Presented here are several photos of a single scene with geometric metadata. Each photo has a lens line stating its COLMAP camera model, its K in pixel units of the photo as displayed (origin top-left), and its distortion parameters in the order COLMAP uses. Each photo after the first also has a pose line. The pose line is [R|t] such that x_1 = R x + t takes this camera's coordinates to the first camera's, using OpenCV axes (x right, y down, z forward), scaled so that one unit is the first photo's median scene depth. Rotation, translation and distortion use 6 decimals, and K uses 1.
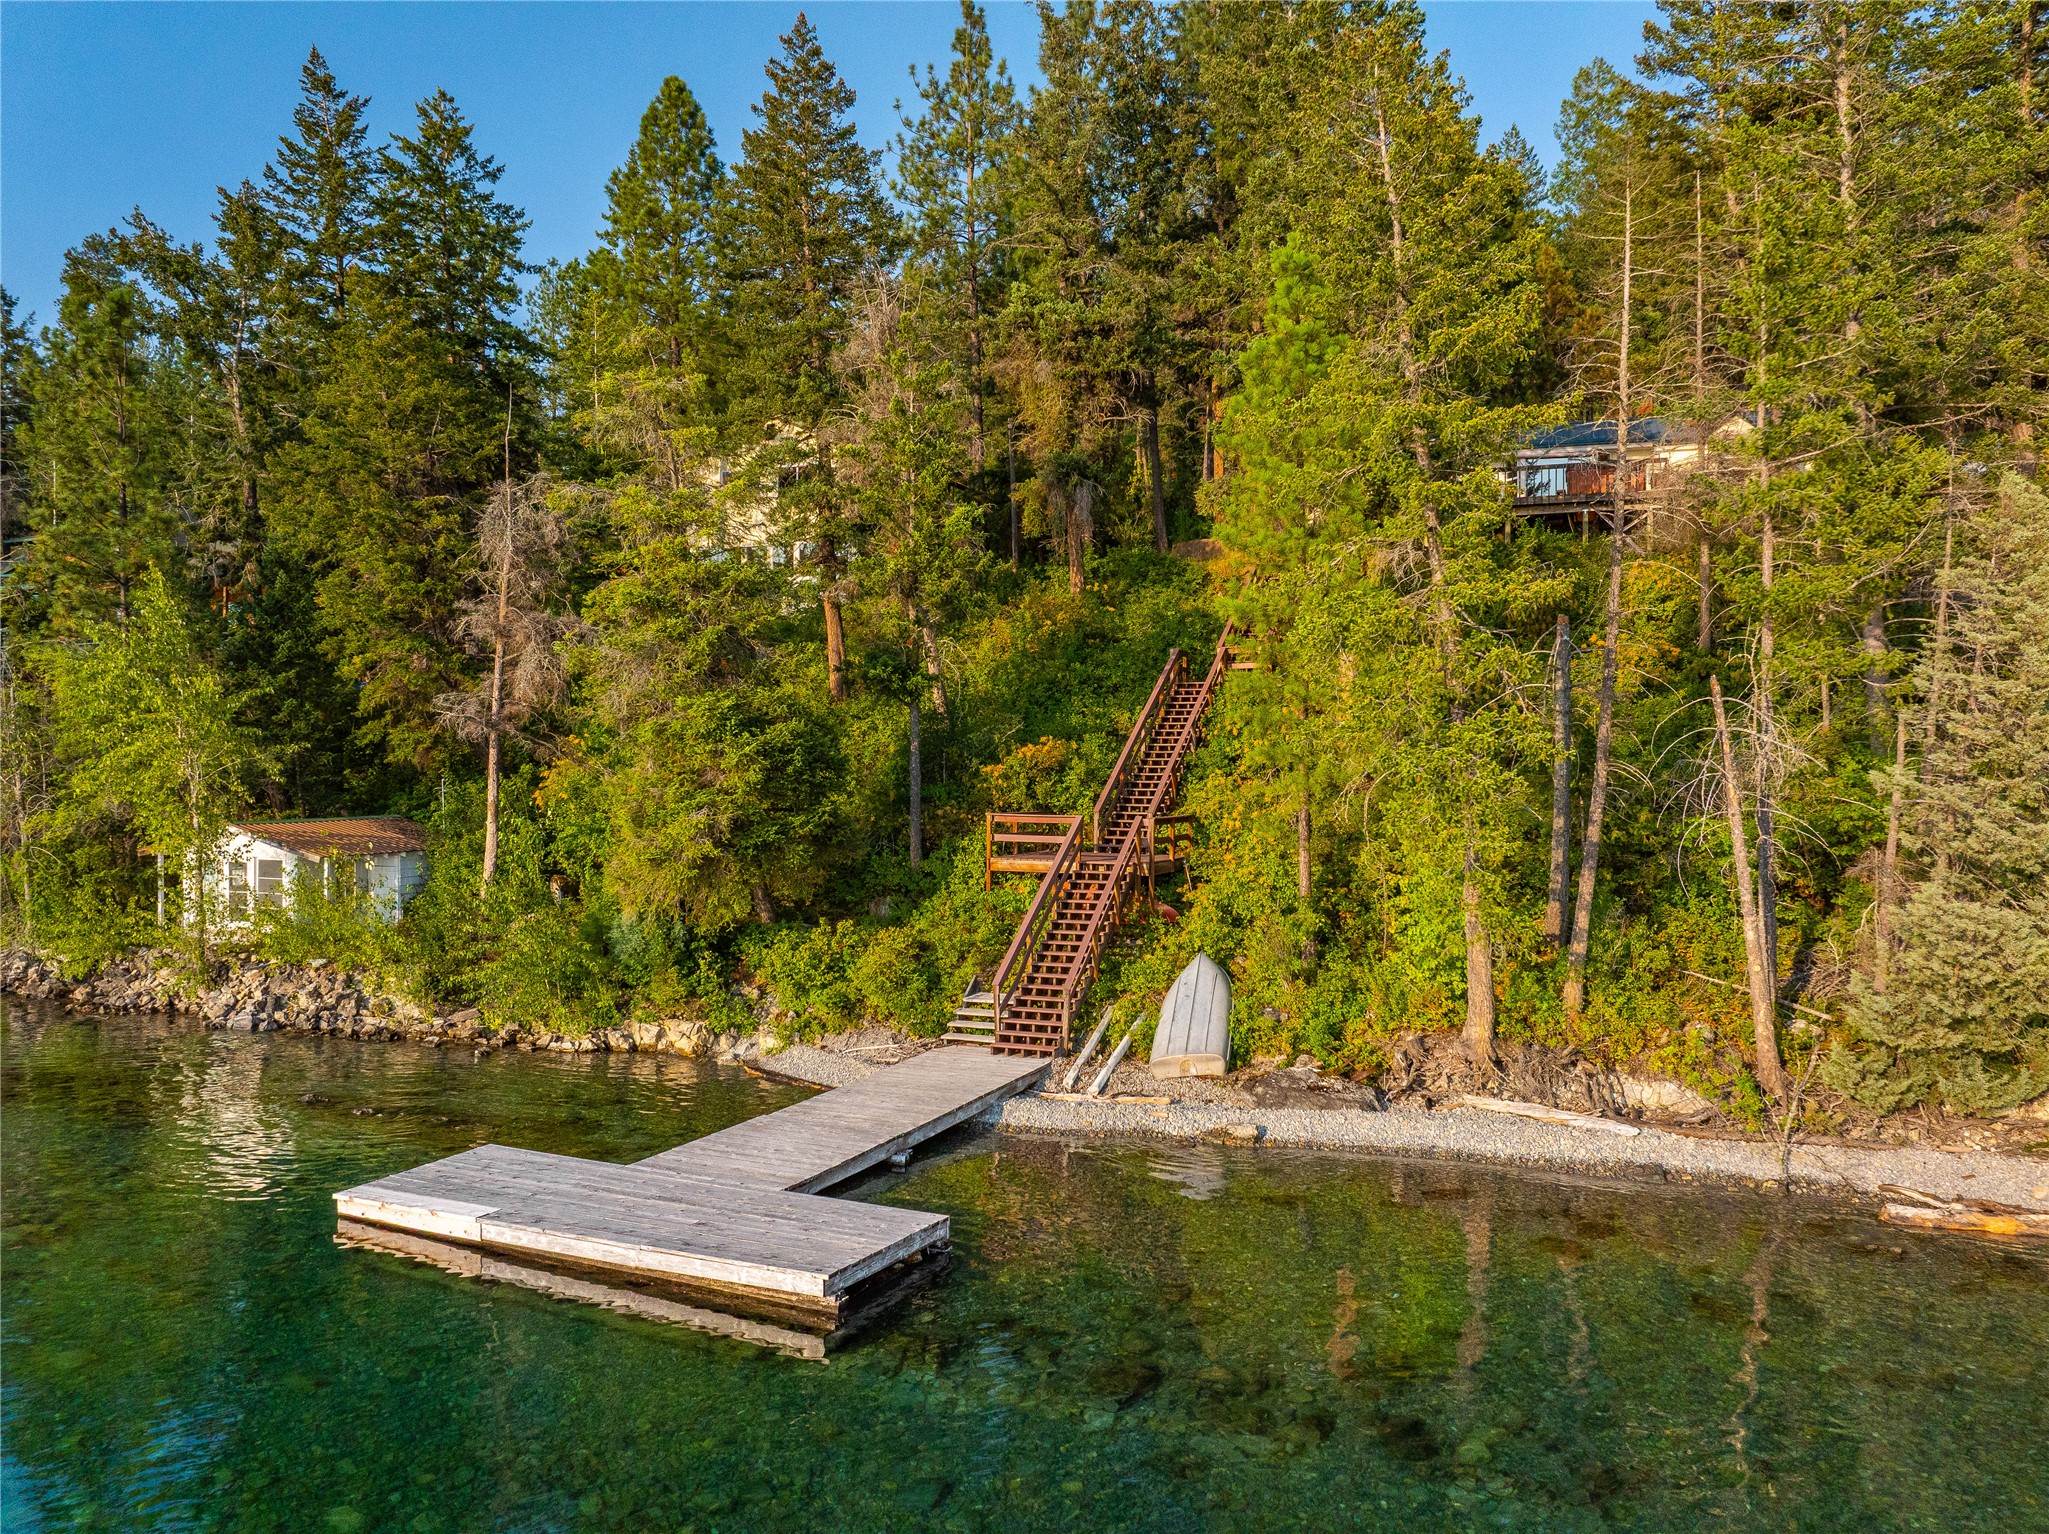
lens RADIAL K [[1450.6, 0, 1024.3], [0, 1450.6, 766.7], [0, 0, 1]] dist [-0.053895, 0.024079]
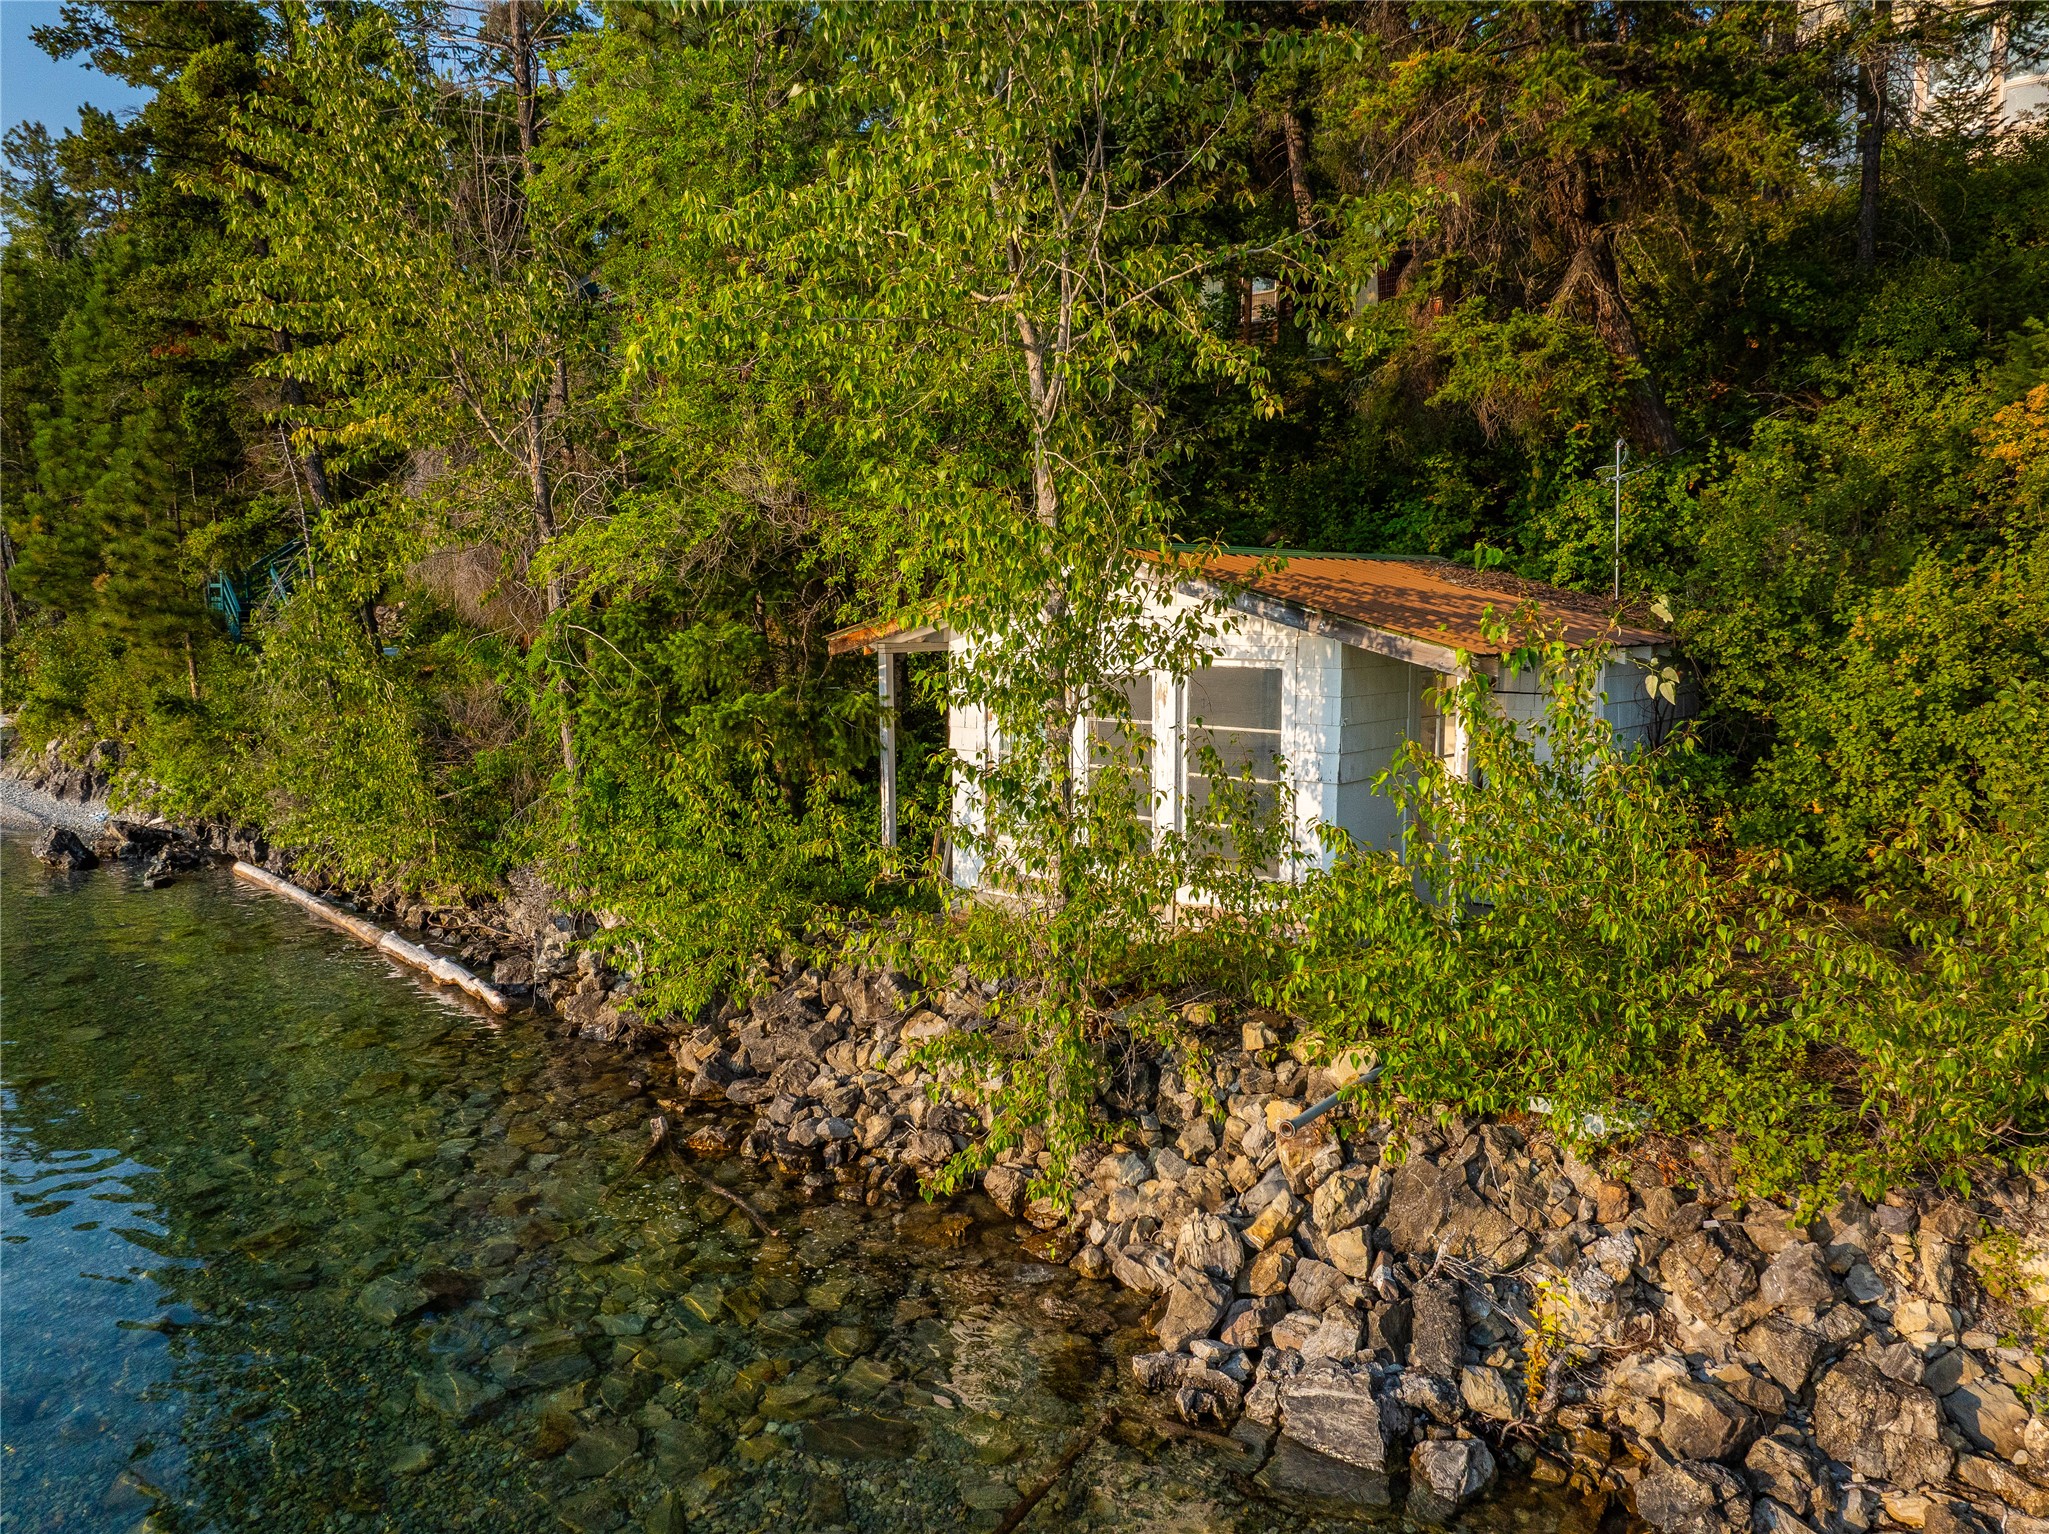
lens RADIAL K [[1450.6, 0, 1027.9], [0, 1450.6, 763.6], [0, 0, 1]] dist [-0.053895, 0.024079]
pose [[0.927202, 0.035654, -0.372861, -0.494389], [0.007238, 0.993568, 0.113007, 0.055241], [0.374492, -0.107479, 0.920980, 0.767404]]
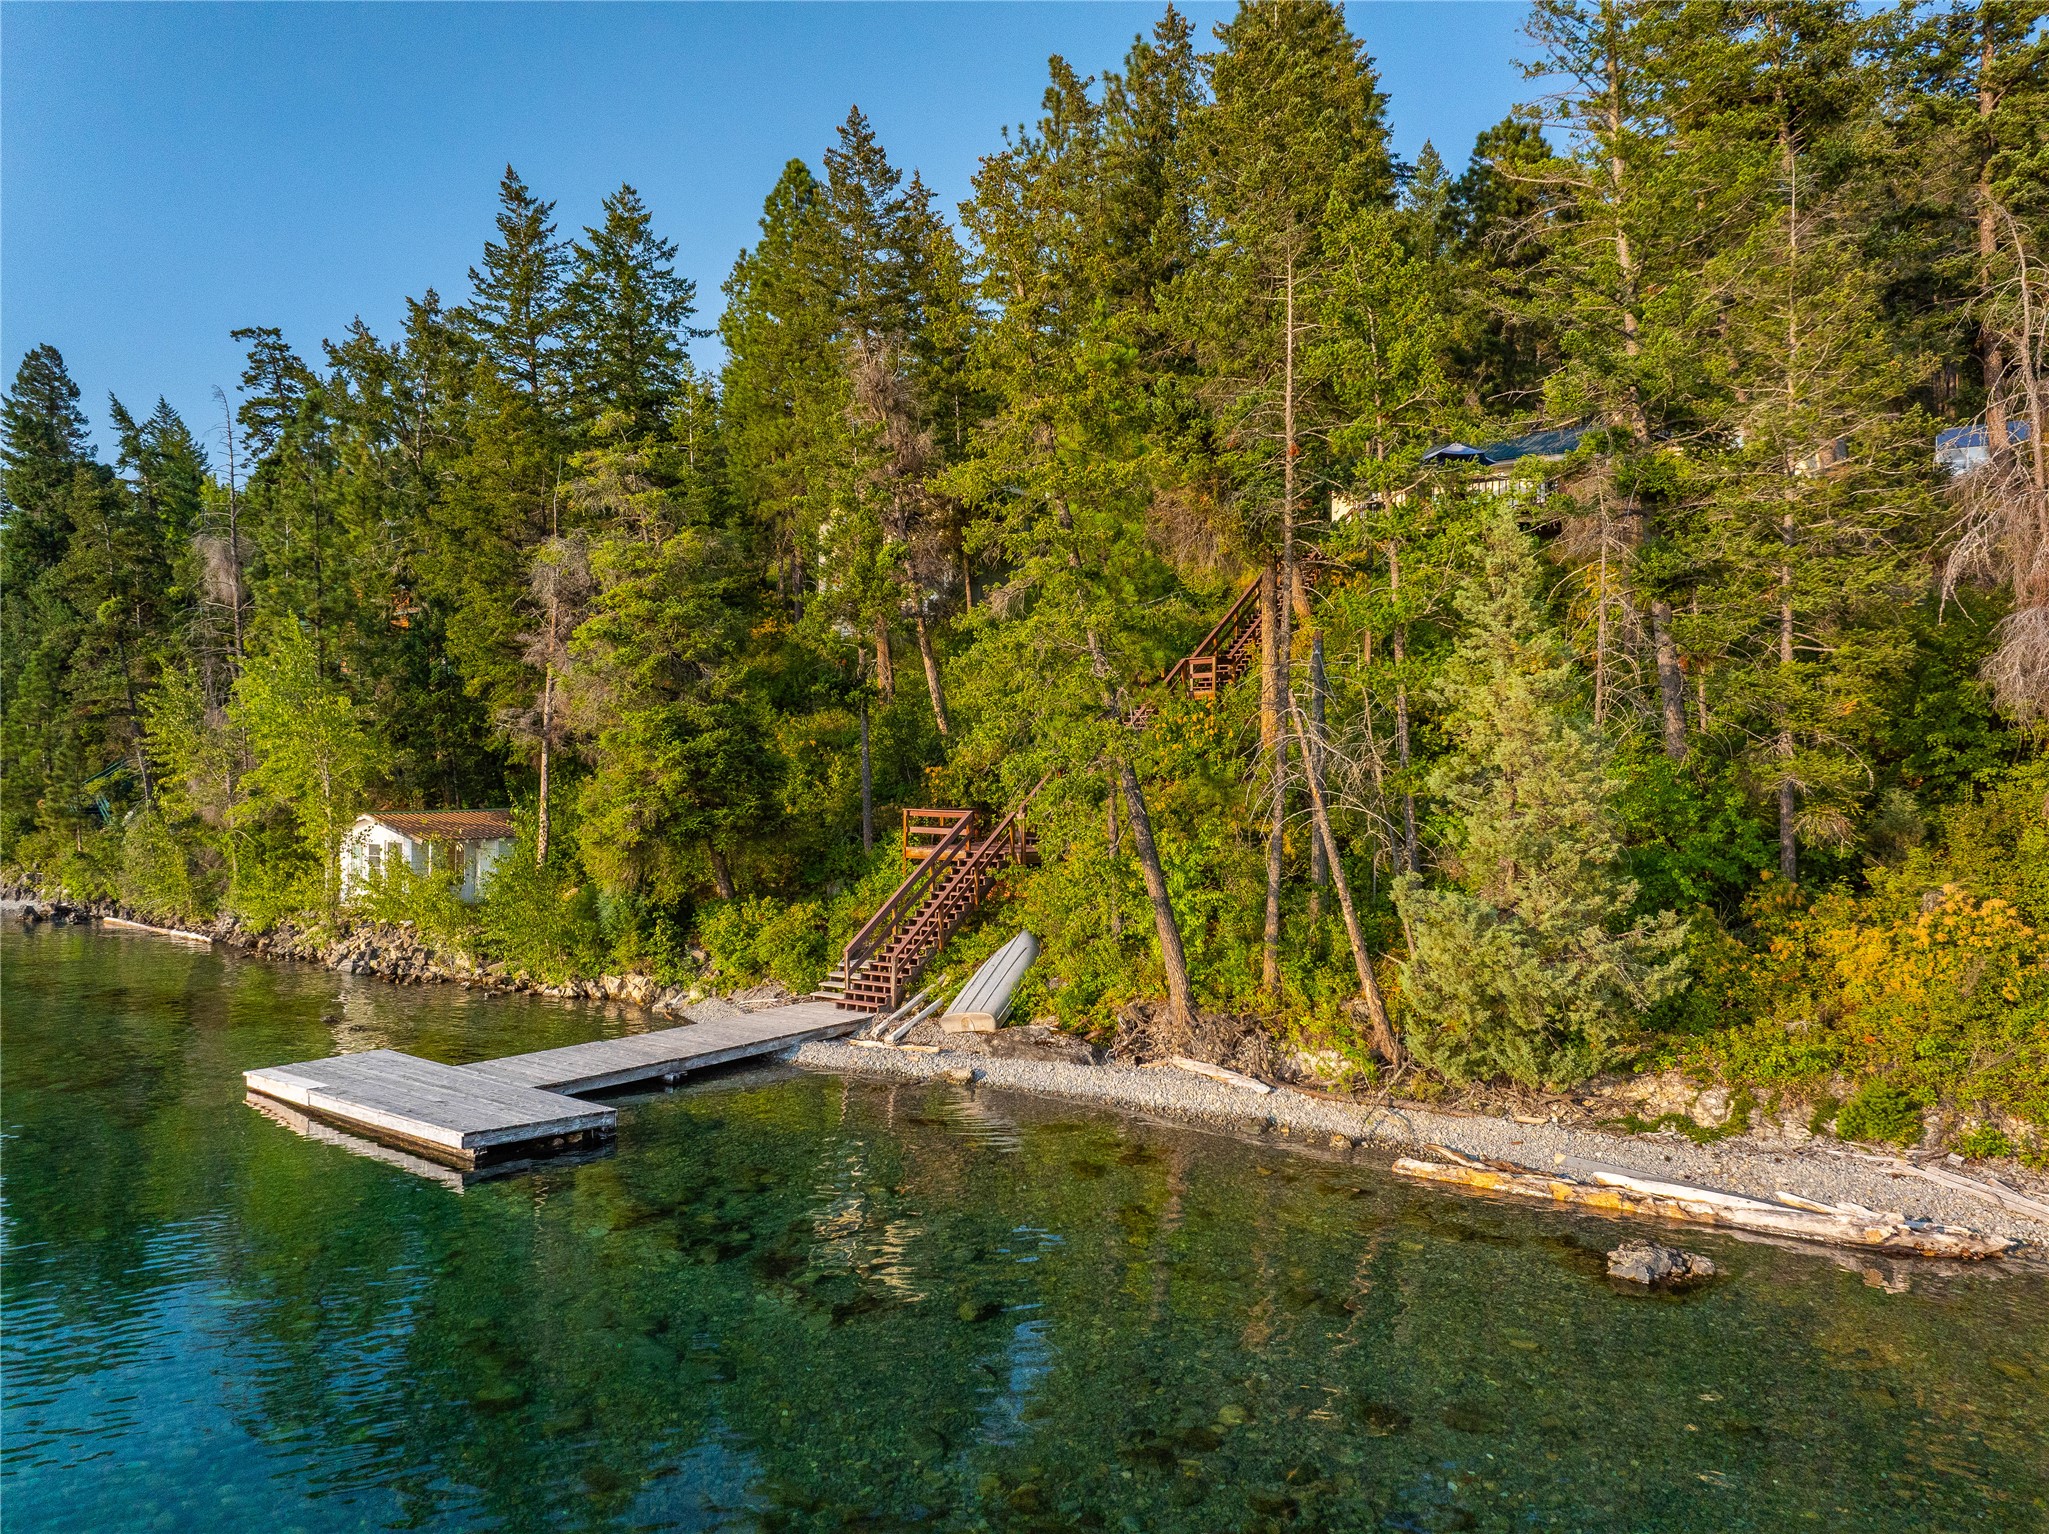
lens RADIAL K [[1450.6, 0, 1020.9], [0, 1450.6, 765.6], [0, 0, 1]] dist [-0.053895, 0.024079]
pose [[0.971156, -0.000453, -0.238444, 0.336128], [0.000094, 0.999999, -0.001518, -0.000471], [0.238444, 0.001452, 0.971155, -0.104142]]
